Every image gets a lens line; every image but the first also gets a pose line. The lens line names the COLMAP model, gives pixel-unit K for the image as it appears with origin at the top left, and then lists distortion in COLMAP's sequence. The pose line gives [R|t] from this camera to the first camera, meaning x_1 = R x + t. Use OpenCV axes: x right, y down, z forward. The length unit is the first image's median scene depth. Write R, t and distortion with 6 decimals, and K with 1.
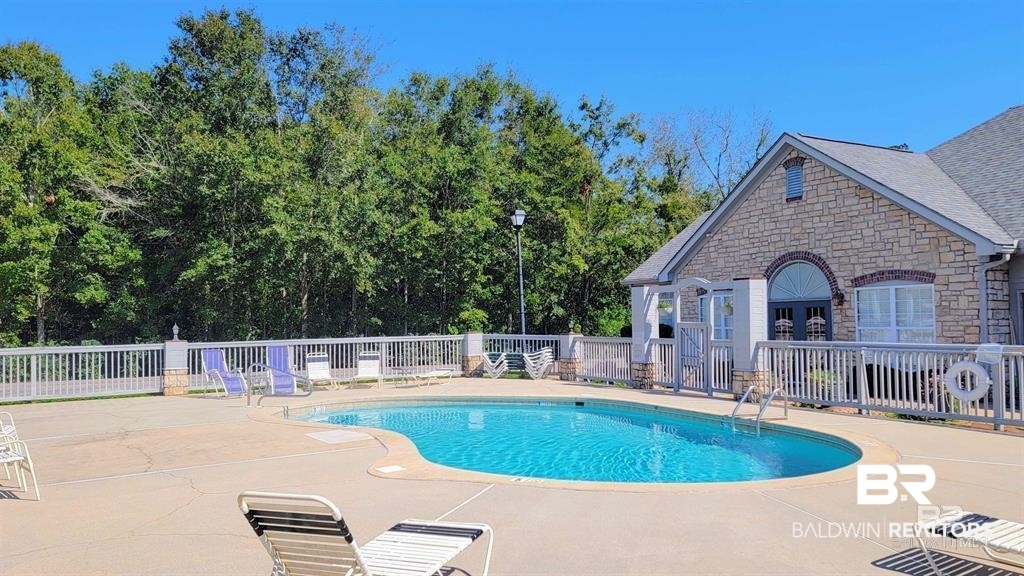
lens RADIAL K [[756.1, 0, 500.1], [0, 756.1, 296.9], [0, 0, 1]] dist [0.104454, -0.164124]
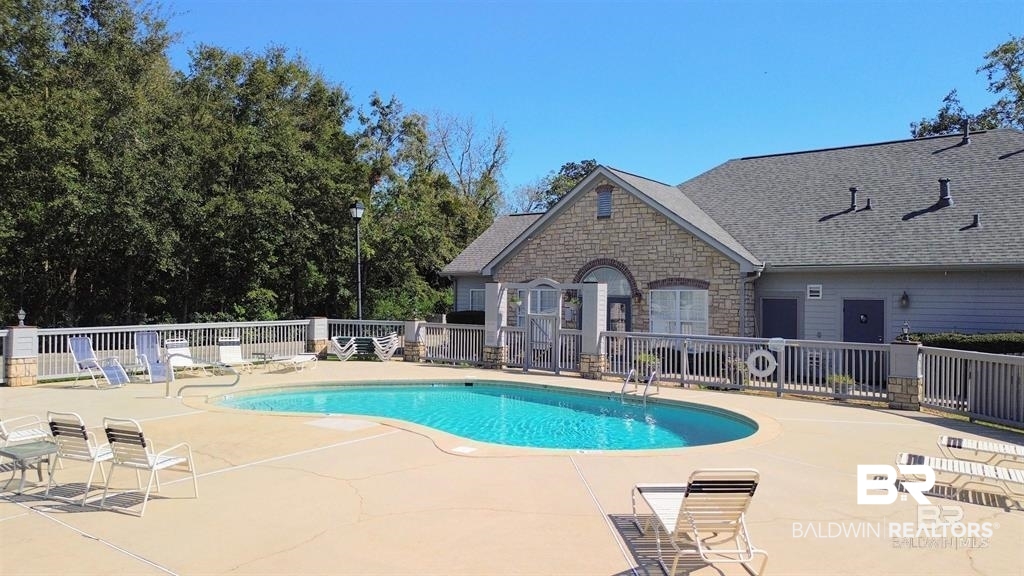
lens RADIAL K [[719.7, 0, 512.0], [0, 719.7, 288.0], [0, 0, 1]] dist [0.056286, -0.077024]
pose [[0.913250, 0.025421, 0.406605, -0.227162], [-0.035074, 0.999252, 0.016304, -0.023073], [-0.405886, -0.029151, 0.913458, -0.035716]]
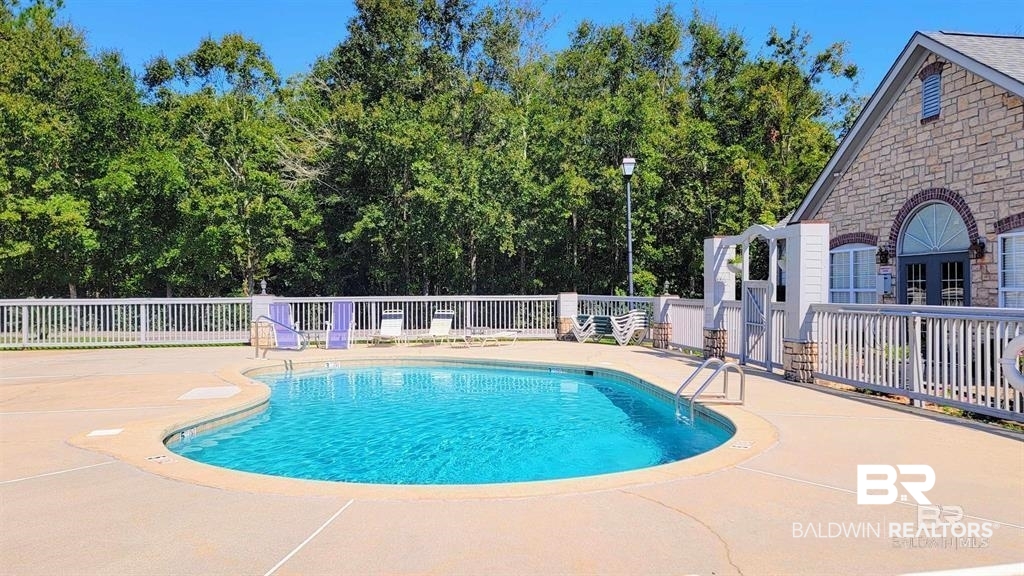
lens RADIAL K [[732.7, 0, 512.0], [0, 732.7, 288.0], [0, 0, 1]] dist [0.089491, -0.086887]
pose [[0.937933, 0.010637, -0.346654, 0.240020], [0.000455, 0.999491, 0.031901, 0.014050], [0.346817, -0.030079, 0.937450, 0.150565]]
